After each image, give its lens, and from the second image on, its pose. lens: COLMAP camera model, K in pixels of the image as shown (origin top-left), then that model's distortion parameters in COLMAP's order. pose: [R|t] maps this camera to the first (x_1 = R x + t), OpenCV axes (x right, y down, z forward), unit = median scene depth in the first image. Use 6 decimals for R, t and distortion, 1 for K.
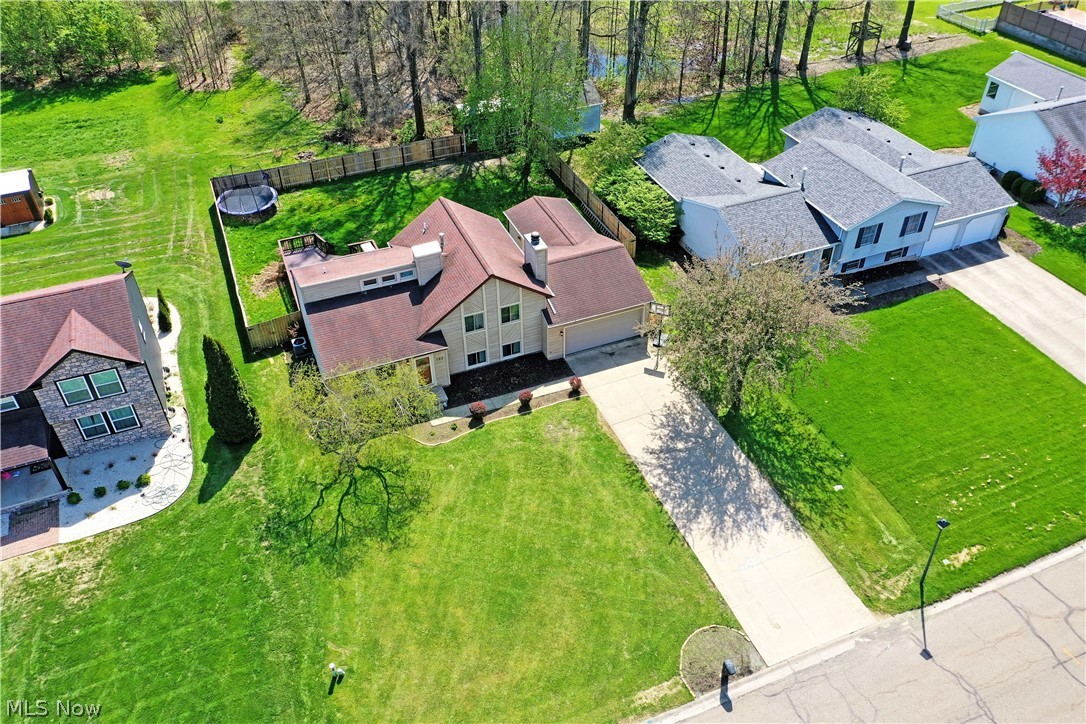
lens RADIAL K [[859.0, 0, 543.0], [0, 859.0, 362.0], [0, 0, 1]] dist [0.020220, 0.000986]
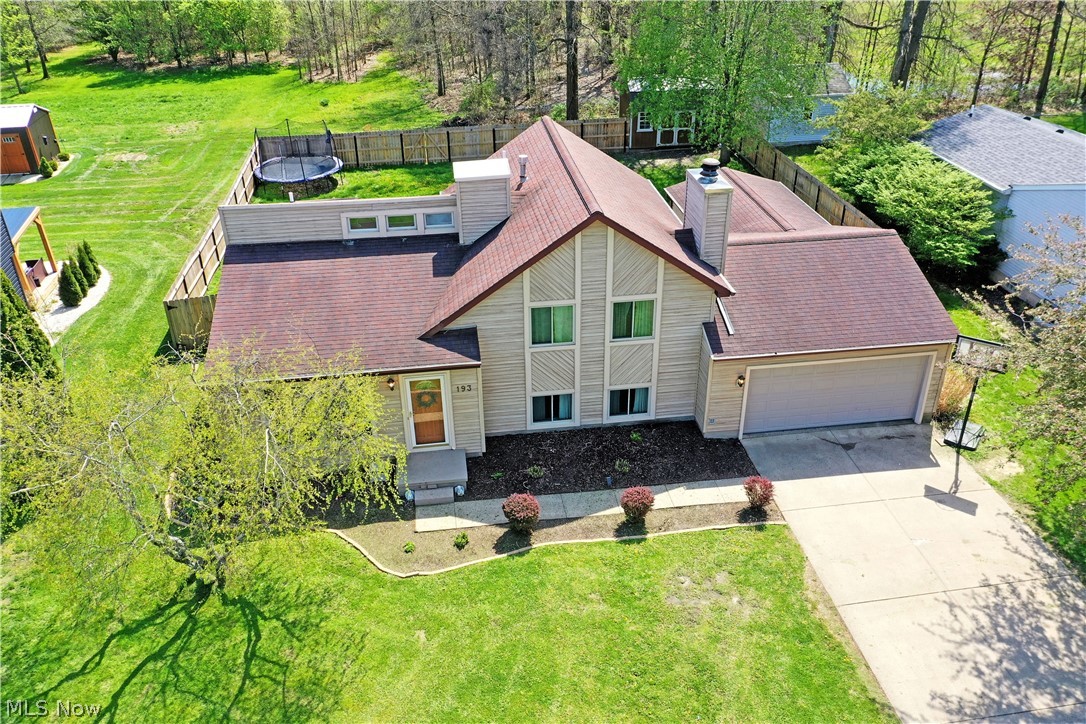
lens RADIAL K [[859.0, 0, 543.0], [0, 859.0, 362.0], [0, 0, 1]] dist [0.020220, 0.000986]
pose [[0.966786, 0.124528, -0.223199, 0.021219], [-0.159992, 0.975878, -0.148542, 0.042785], [0.199317, 0.179318, 0.963389, 0.545864]]
